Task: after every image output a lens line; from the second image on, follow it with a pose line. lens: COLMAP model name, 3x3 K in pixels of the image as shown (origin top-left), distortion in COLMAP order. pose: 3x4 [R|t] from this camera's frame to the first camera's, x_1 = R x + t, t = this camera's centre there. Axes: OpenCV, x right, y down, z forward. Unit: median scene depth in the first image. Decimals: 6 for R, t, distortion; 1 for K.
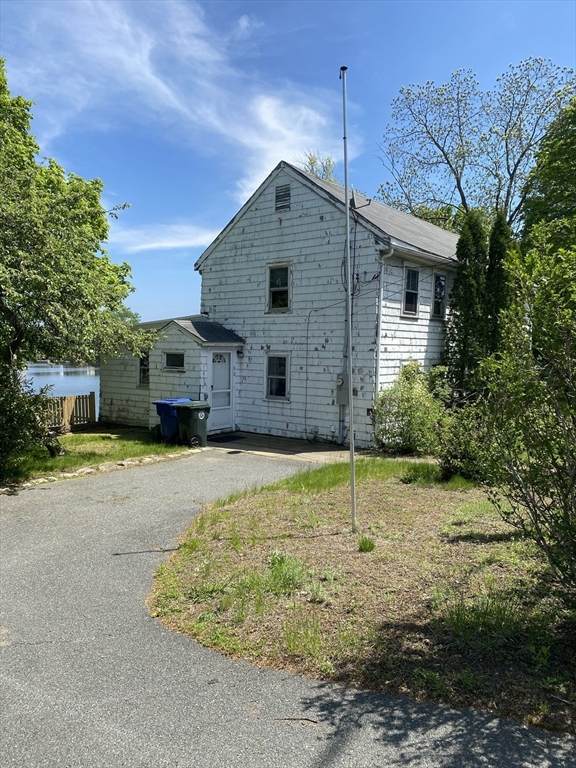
lens RADIAL K [[570.4, 0, 286.0], [0, 570.4, 388.0], [0, 0, 1]] dist [0.072070, 0.000496]
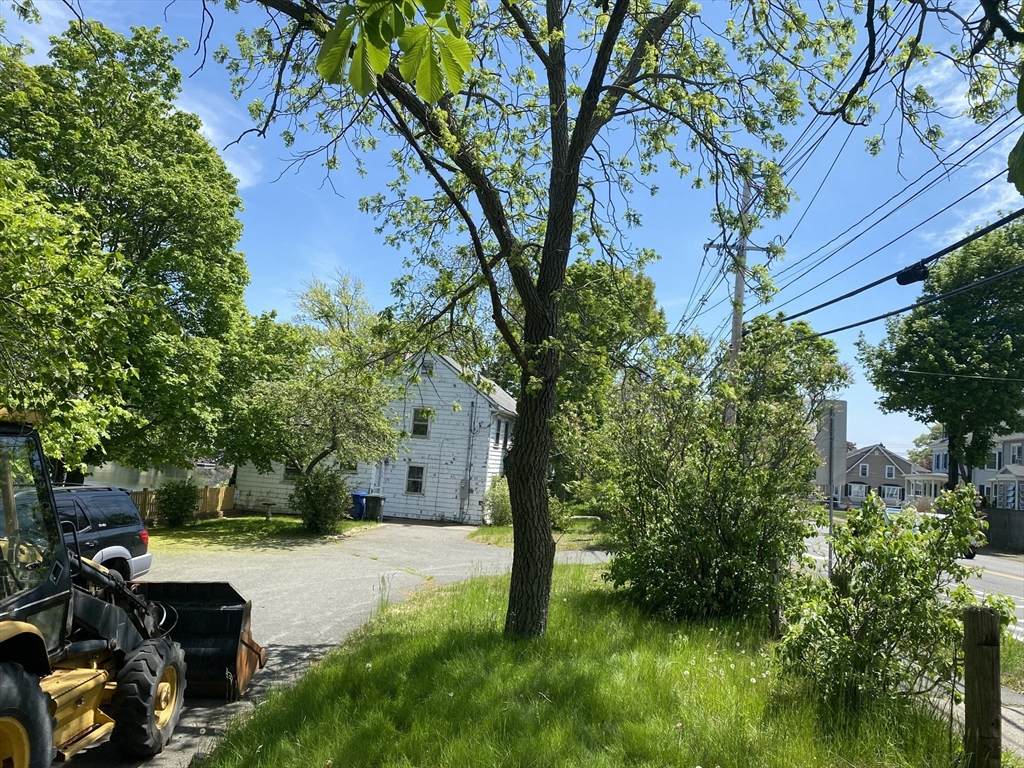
lens RADIAL K [[760.5, 0, 511.5], [0, 760.5, 381.8], [0, 0, 1]] dist [0.072070, 0.000496]
pose [[0.865992, 0.105542, 0.488793, -0.863253], [-0.033752, 0.987581, -0.153445, 0.028417], [-0.498917, 0.116384, 0.858799, -0.973933]]
